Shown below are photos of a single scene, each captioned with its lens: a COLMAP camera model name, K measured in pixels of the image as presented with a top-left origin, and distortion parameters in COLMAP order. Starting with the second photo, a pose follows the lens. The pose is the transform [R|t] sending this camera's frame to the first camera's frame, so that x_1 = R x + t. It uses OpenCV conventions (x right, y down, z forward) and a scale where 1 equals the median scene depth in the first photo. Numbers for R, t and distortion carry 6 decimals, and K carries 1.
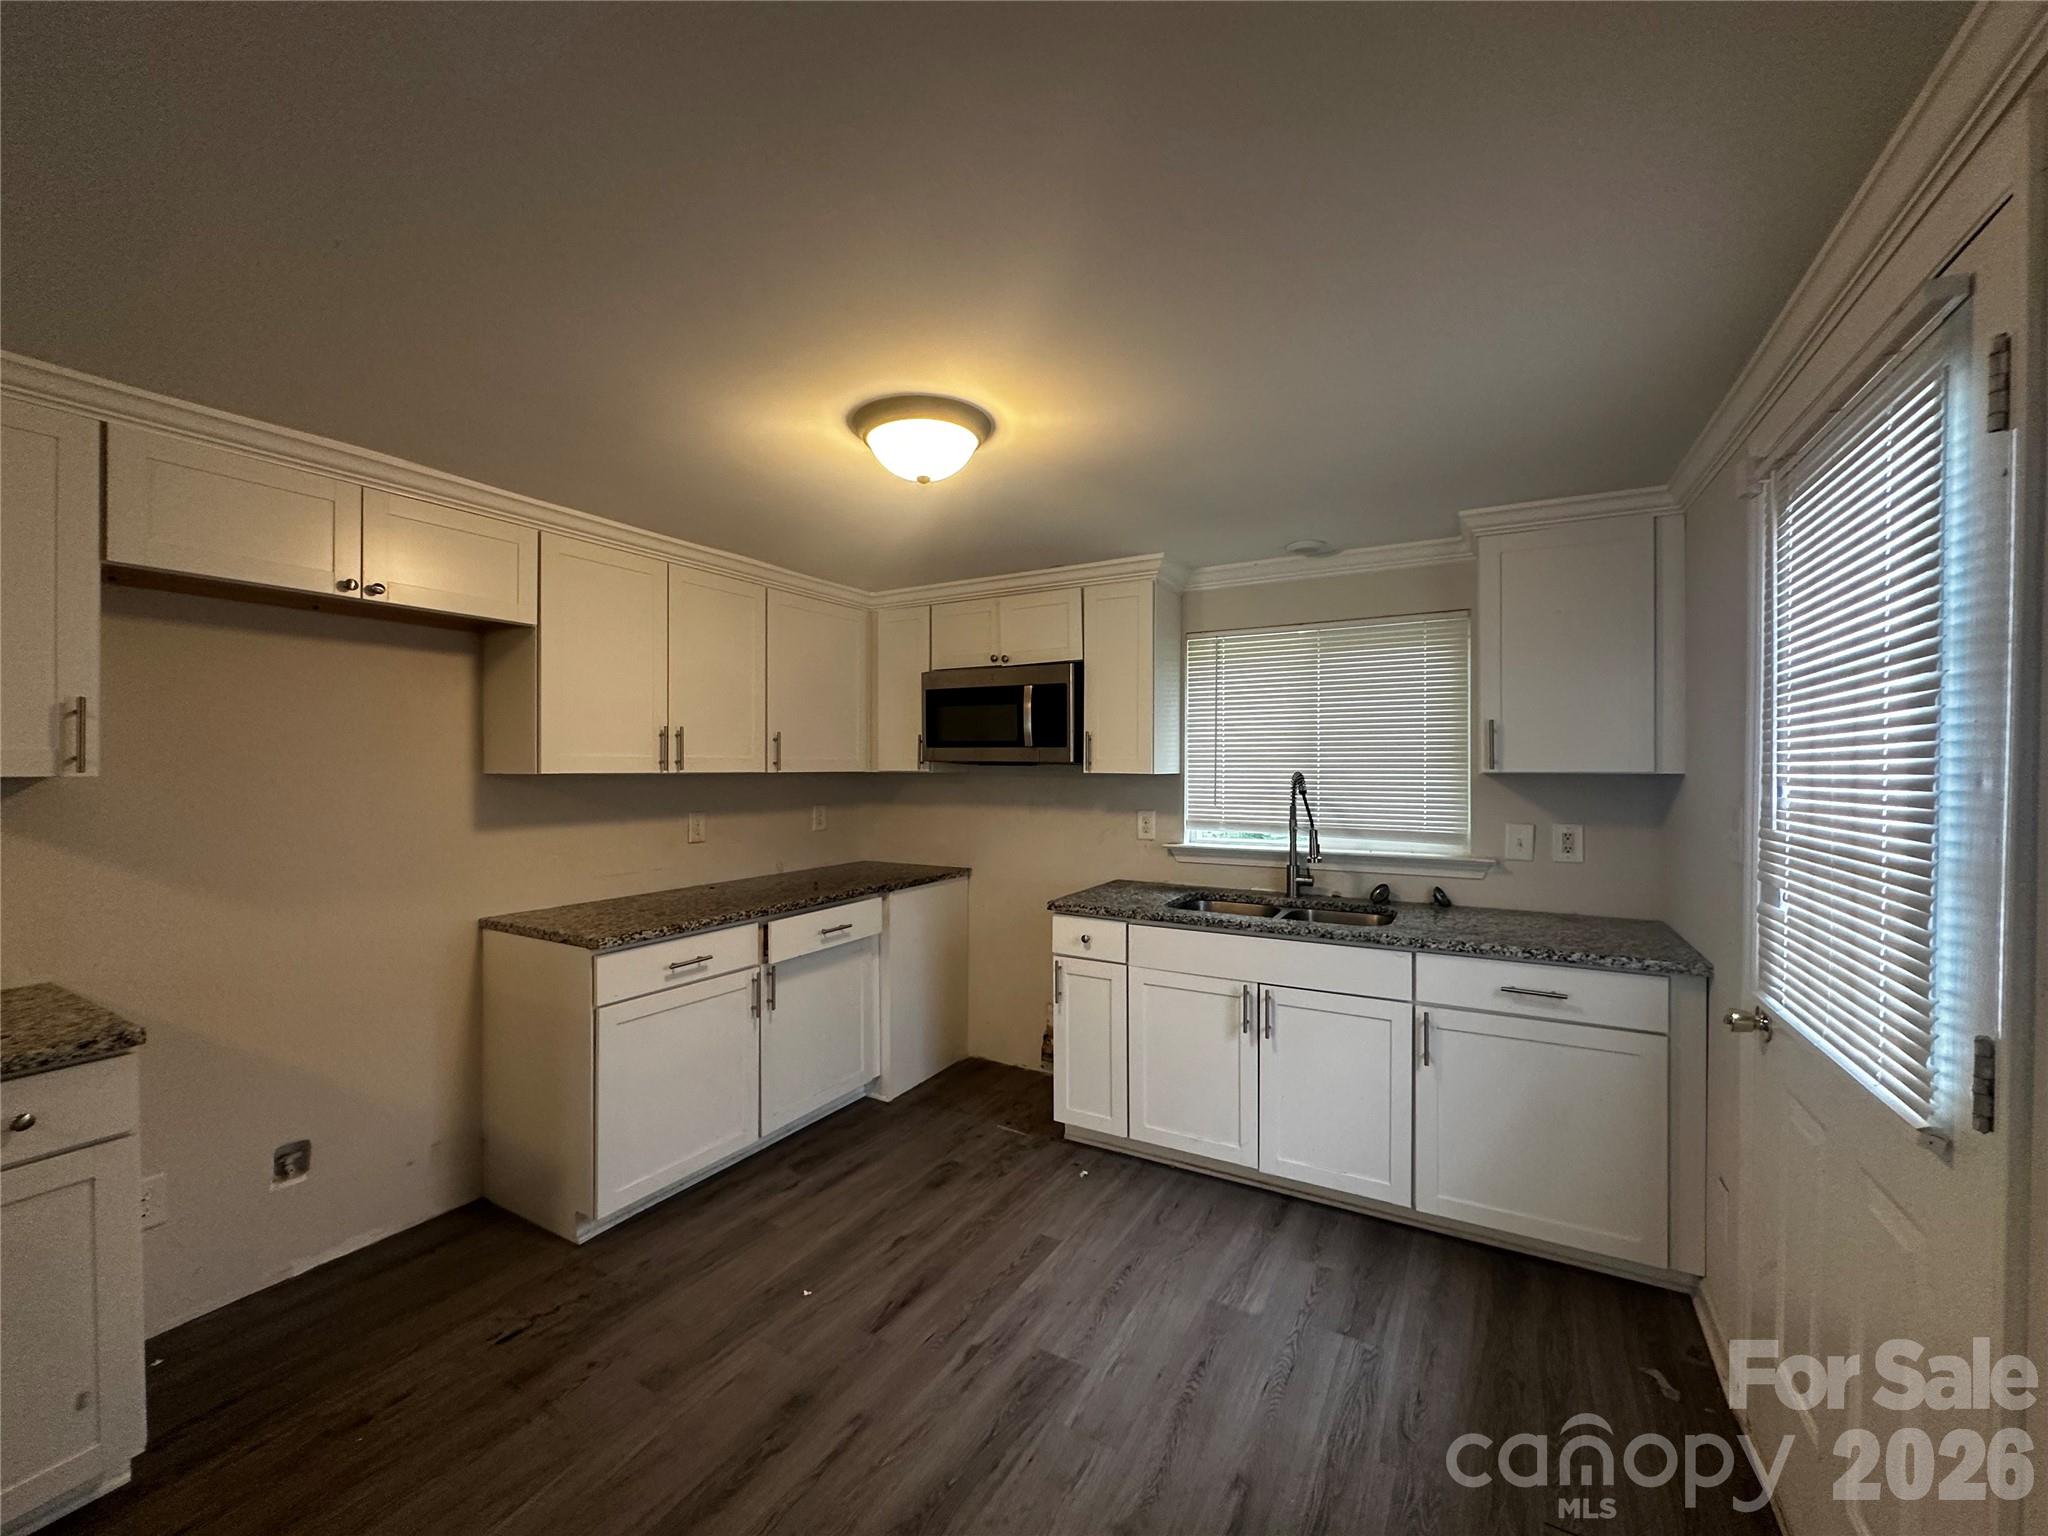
lens RADIAL K [[816.4, 0, 1019.5], [0, 816.4, 769.8], [0, 0, 1]] dist [-0.002024, 0.000059]
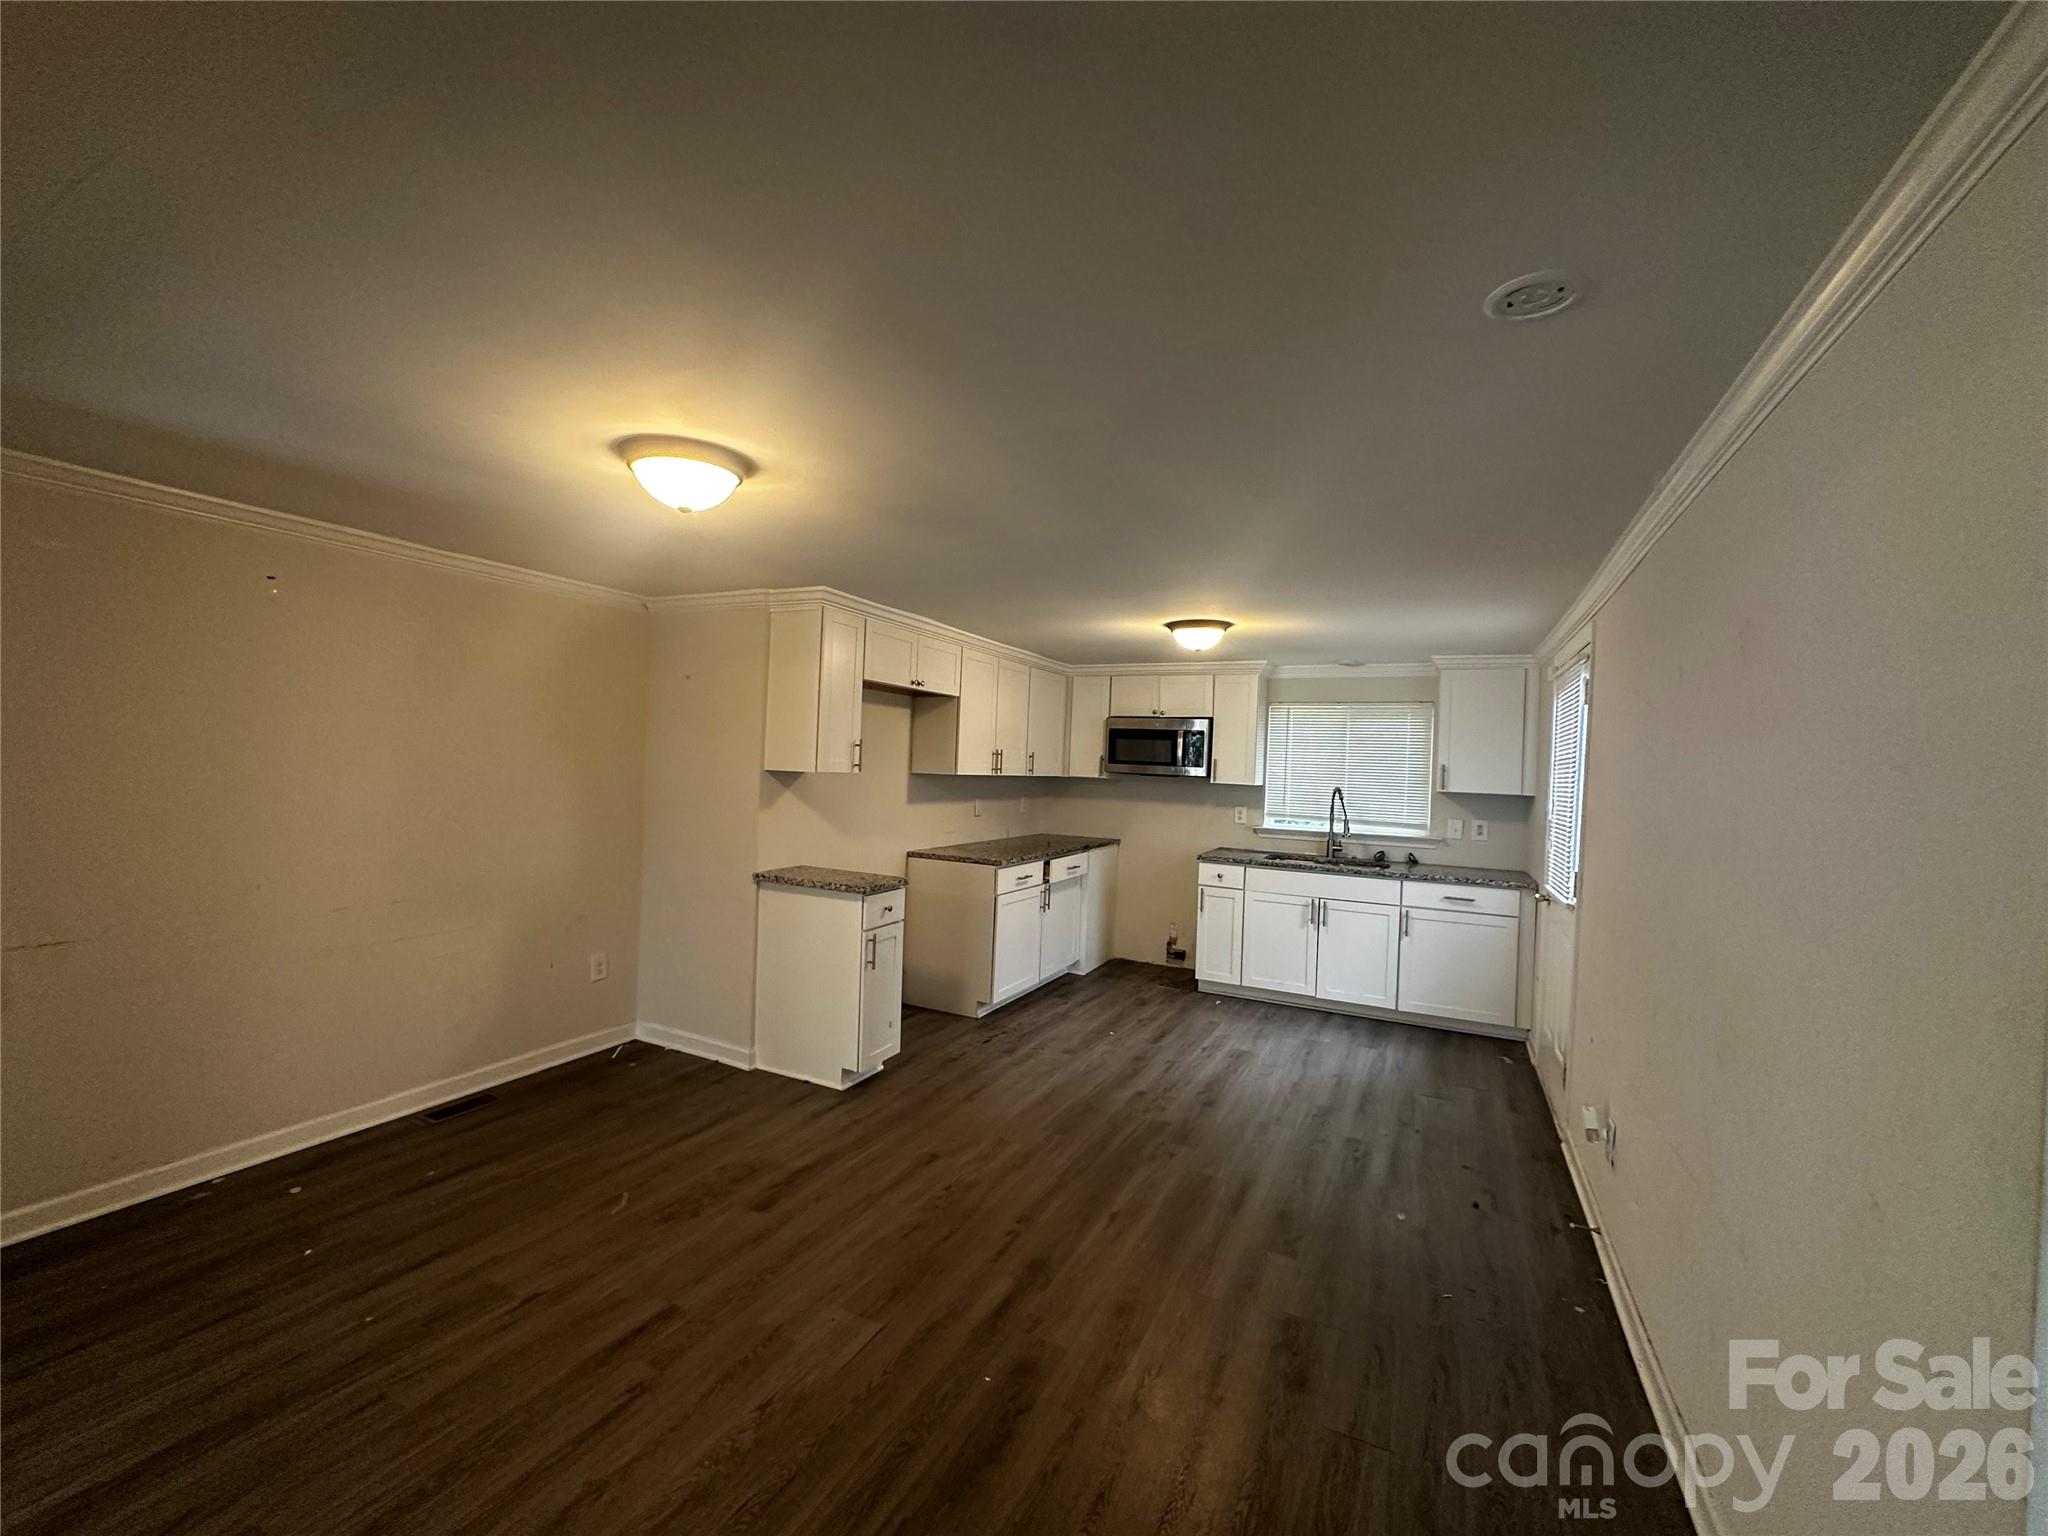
lens RADIAL K [[816.4, 0, 1020.0], [0, 816.4, 769.8], [0, 0, 1]] dist [-0.002024, 0.000059]
pose [[0.997853, 0.036895, 0.054105, -0.512641], [-0.036982, 0.999316, 0.000615, -0.012276], [-0.054046, -0.002615, 0.998535, -0.851515]]
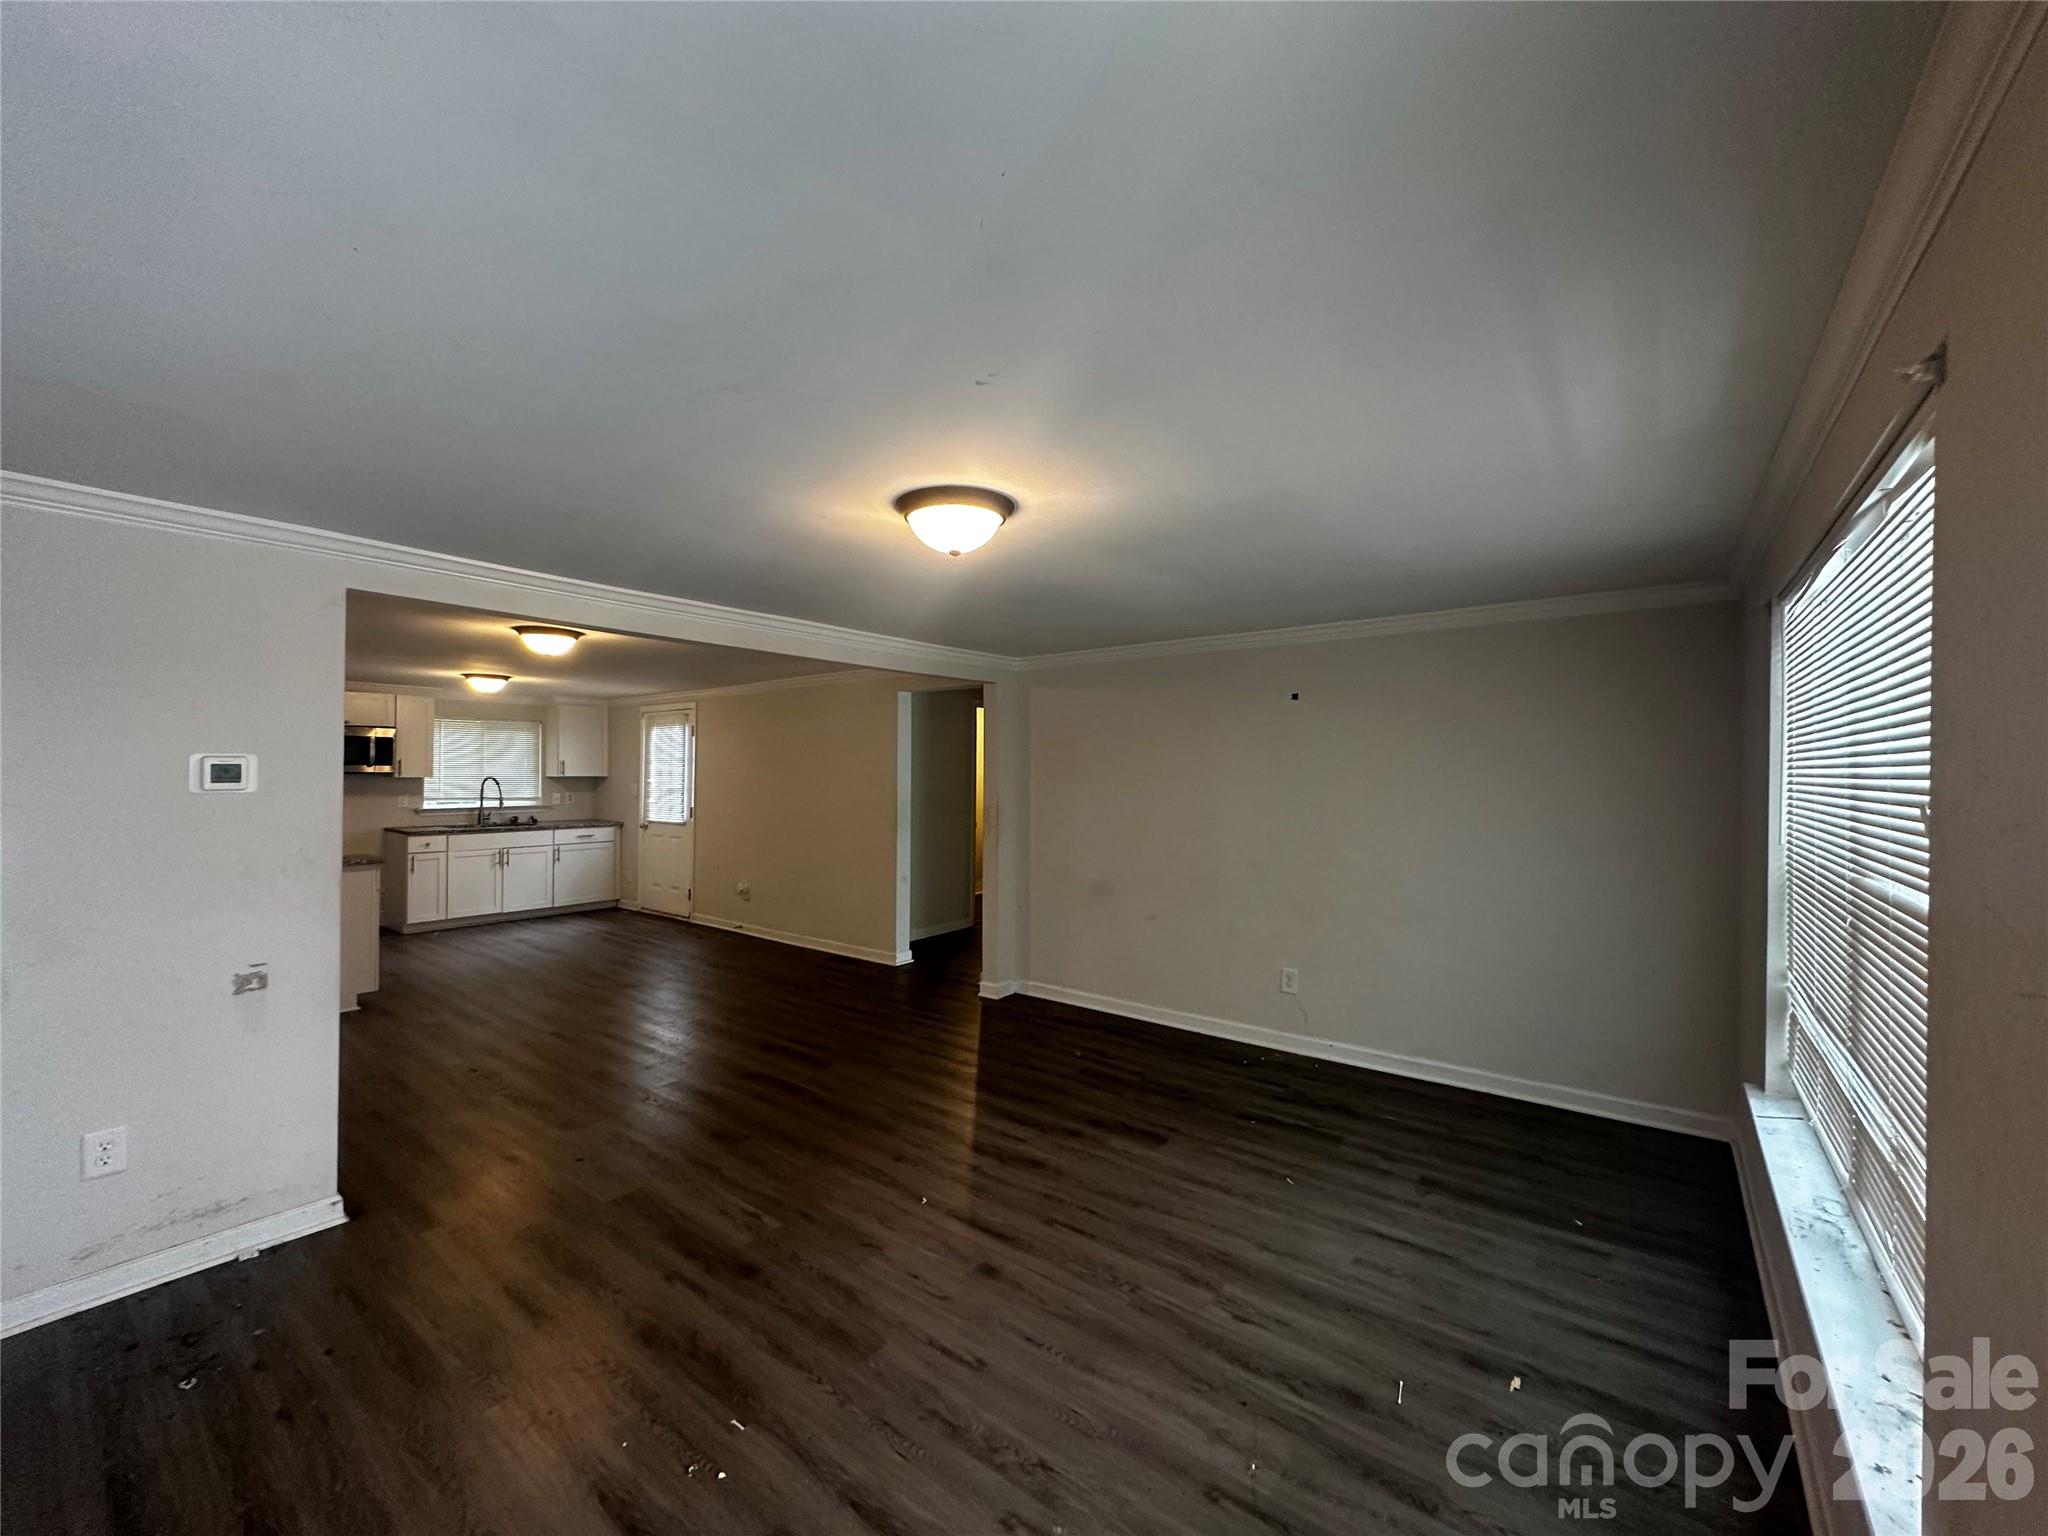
lens RADIAL K [[816.4, 0, 1021.7], [0, 816.4, 763.5], [0, 0, 1]] dist [-0.002024, 0.000059]
pose [[0.132888, 0.012010, 0.991058, -2.358619], [-0.000064, 0.999927, -0.012109, -0.009056], [-0.991131, 0.001545, 0.132879, -1.235153]]
